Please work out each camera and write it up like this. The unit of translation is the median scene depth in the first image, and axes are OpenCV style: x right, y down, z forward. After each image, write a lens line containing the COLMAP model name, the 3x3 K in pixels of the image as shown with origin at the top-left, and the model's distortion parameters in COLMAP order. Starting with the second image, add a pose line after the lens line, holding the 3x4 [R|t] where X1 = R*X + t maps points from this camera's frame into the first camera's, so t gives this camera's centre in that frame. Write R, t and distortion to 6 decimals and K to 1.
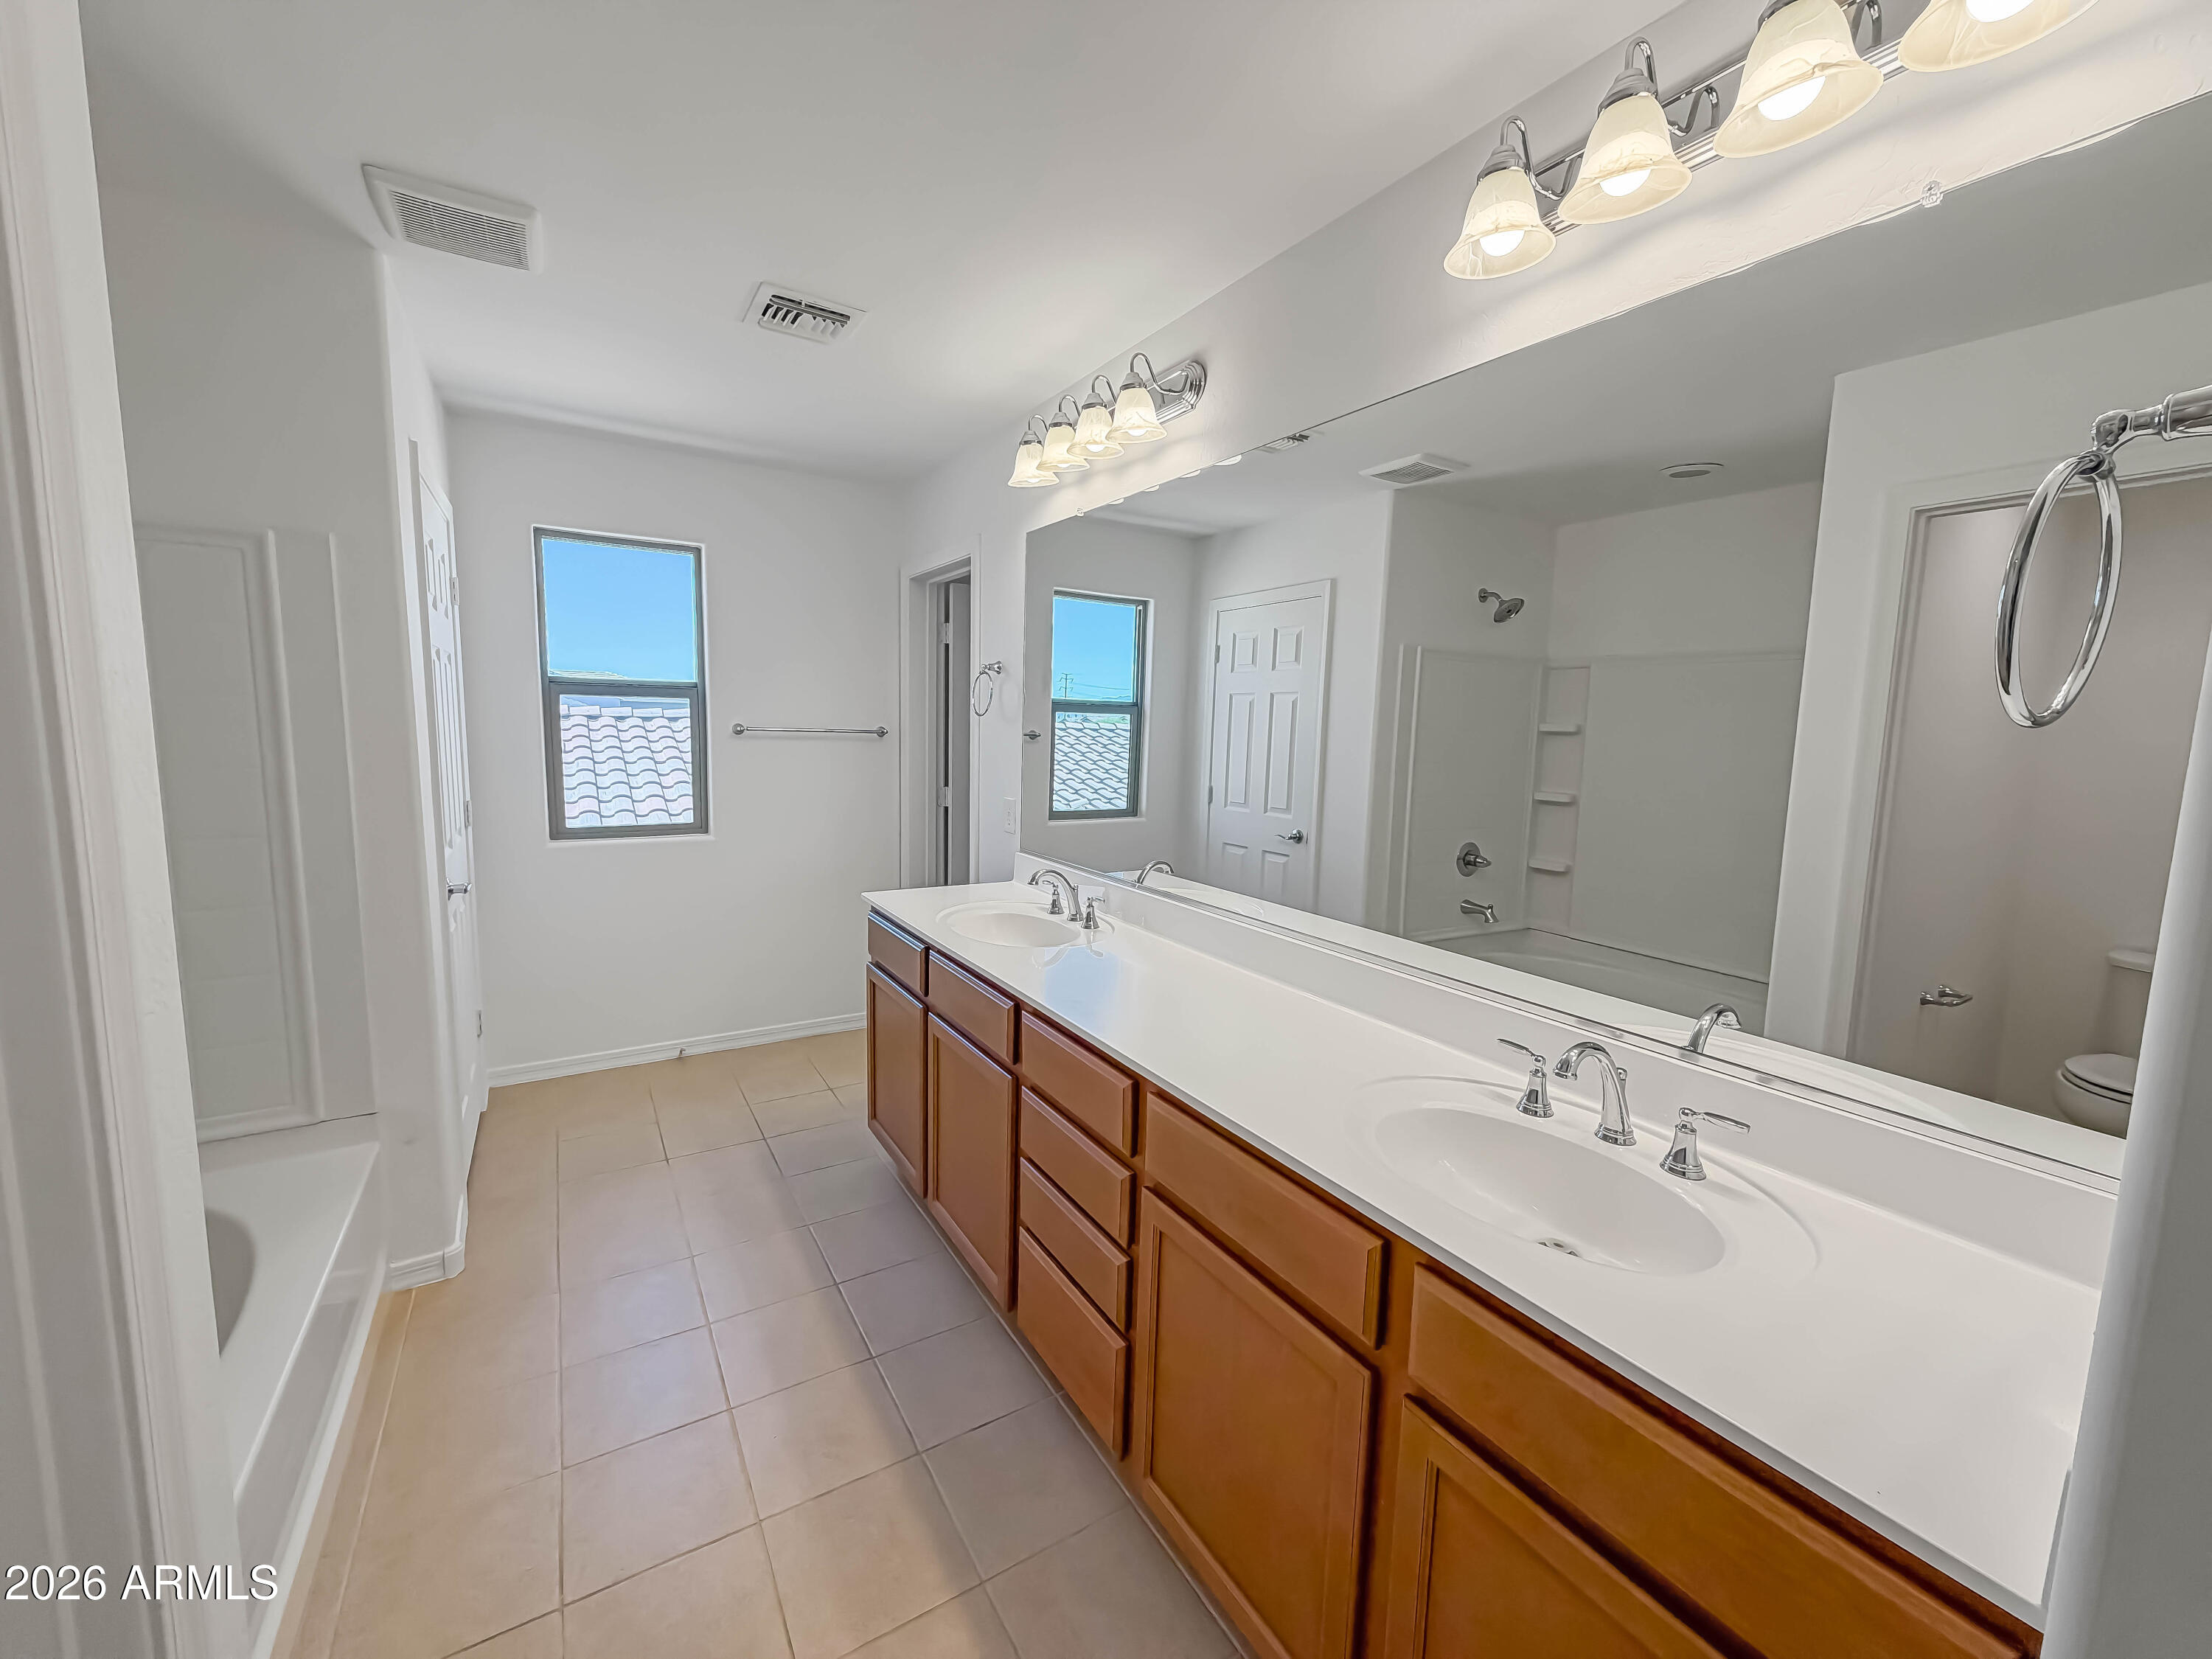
lens RADIAL K [[888.9, 0, 1106.0], [0, 888.9, 829.5], [0, 0, 1]] dist [-0.000803, -0.000102]
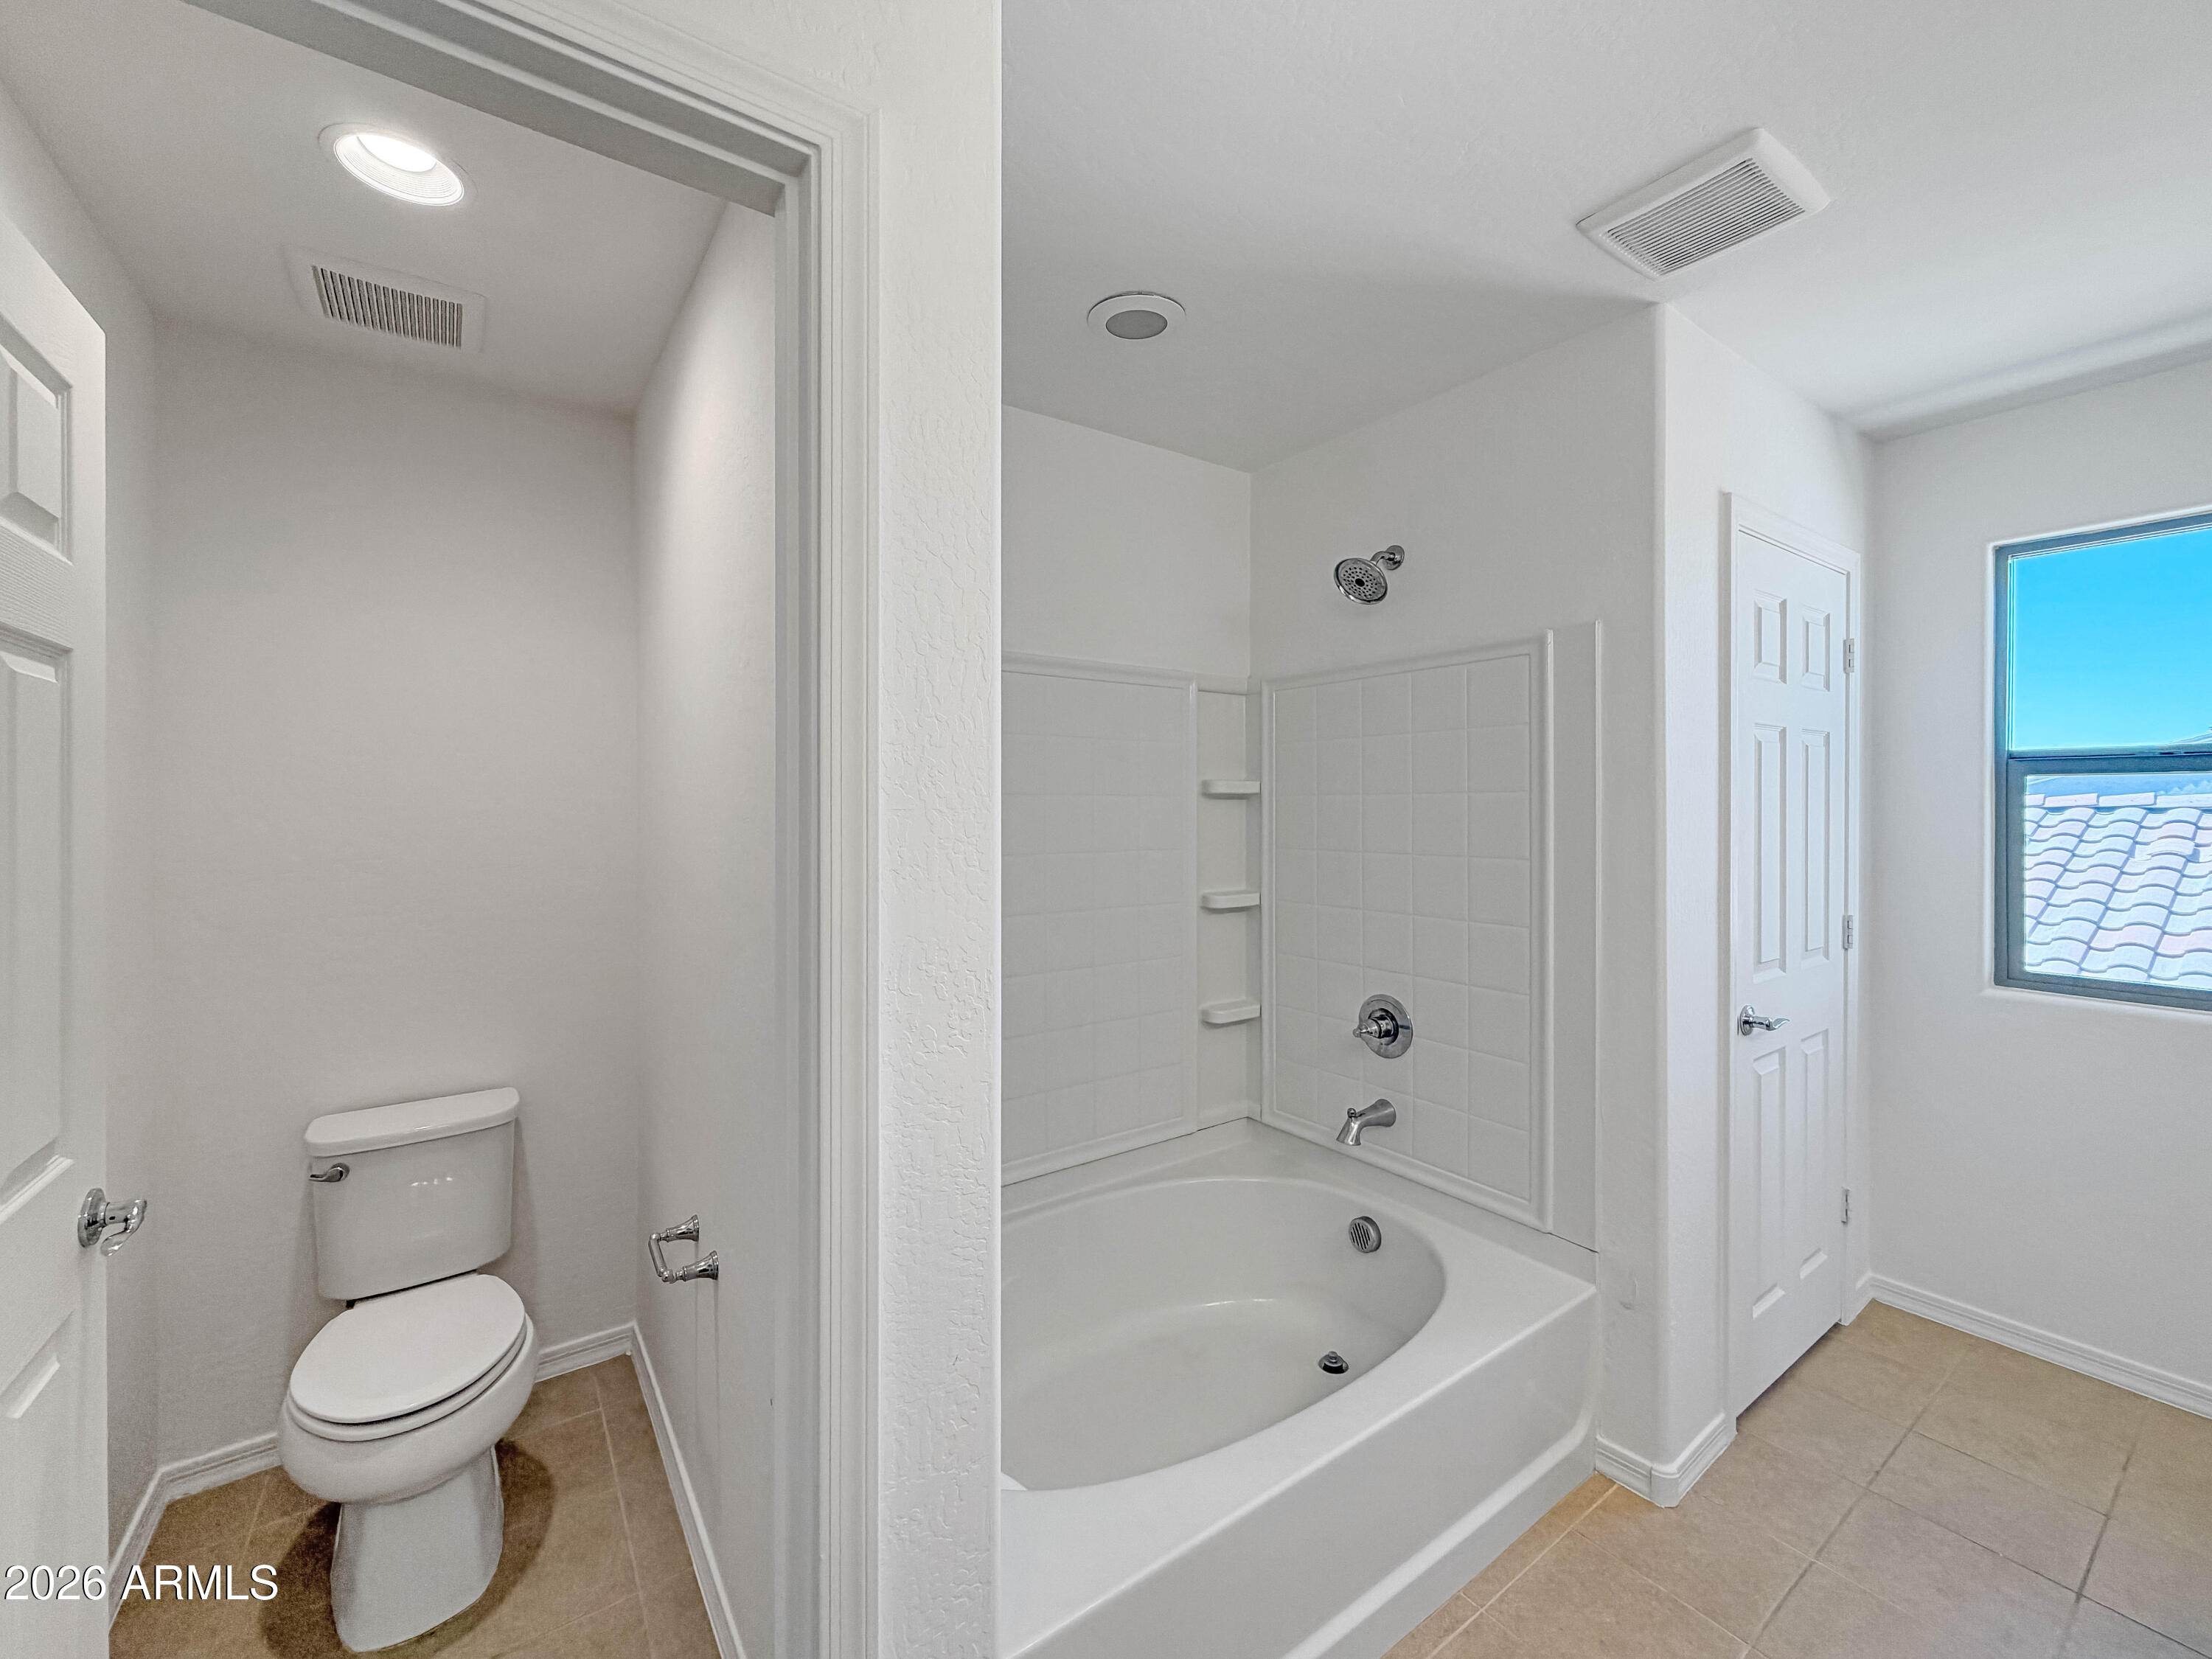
lens RADIAL K [[906.6, 0, 1106.8], [0, 906.6, 803.8], [0, 0, 1]] dist [-0.002224, -0.000264]
pose [[0.068436, -0.016506, -0.997519, 0.043852], [-0.119257, 0.992558, -0.024606, -0.035526], [0.990502, 0.120645, 0.065958, 0.307507]]
